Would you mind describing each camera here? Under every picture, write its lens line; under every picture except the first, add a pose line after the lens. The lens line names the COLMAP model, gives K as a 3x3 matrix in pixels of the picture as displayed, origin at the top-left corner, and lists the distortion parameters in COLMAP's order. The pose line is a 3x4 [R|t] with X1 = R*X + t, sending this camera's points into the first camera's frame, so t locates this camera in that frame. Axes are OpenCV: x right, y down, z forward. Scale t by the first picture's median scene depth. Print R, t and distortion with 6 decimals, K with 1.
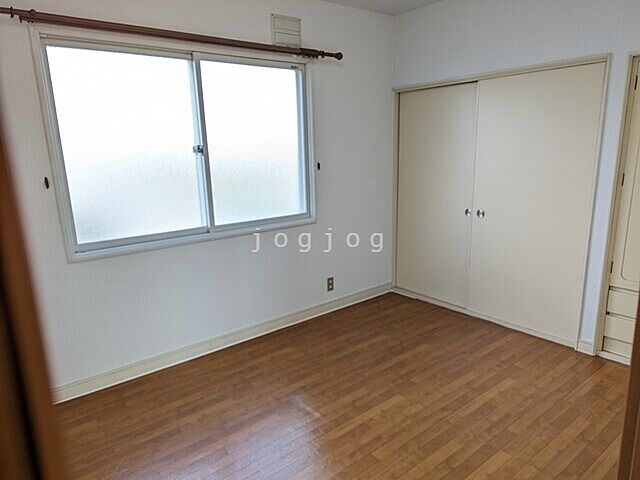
lens RADIAL K [[447.0, 0, 320.0], [0, 447.0, 240.0], [0, 0, 1]] dist [0.085731, -0.100022]
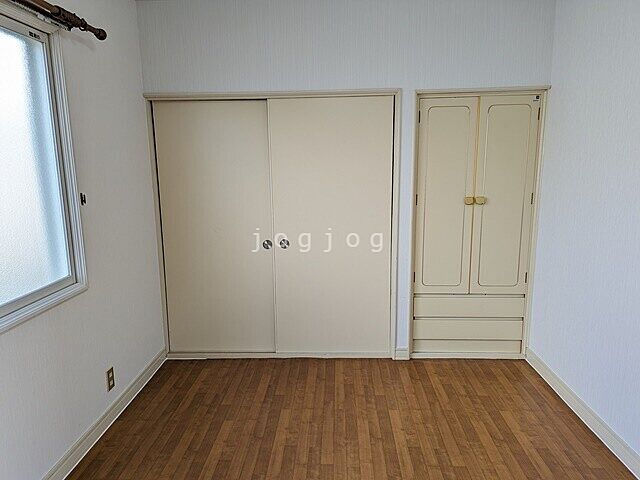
lens RADIAL K [[447.0, 0, 320.0], [0, 447.0, 240.0], [0, 0, 1]] dist [0.085731, -0.100022]
pose [[0.645517, -0.110310, 0.755738, -0.288834], [0.155574, 0.987760, 0.011293, -0.067777], [-0.747733, 0.110284, 0.654777, 0.361164]]
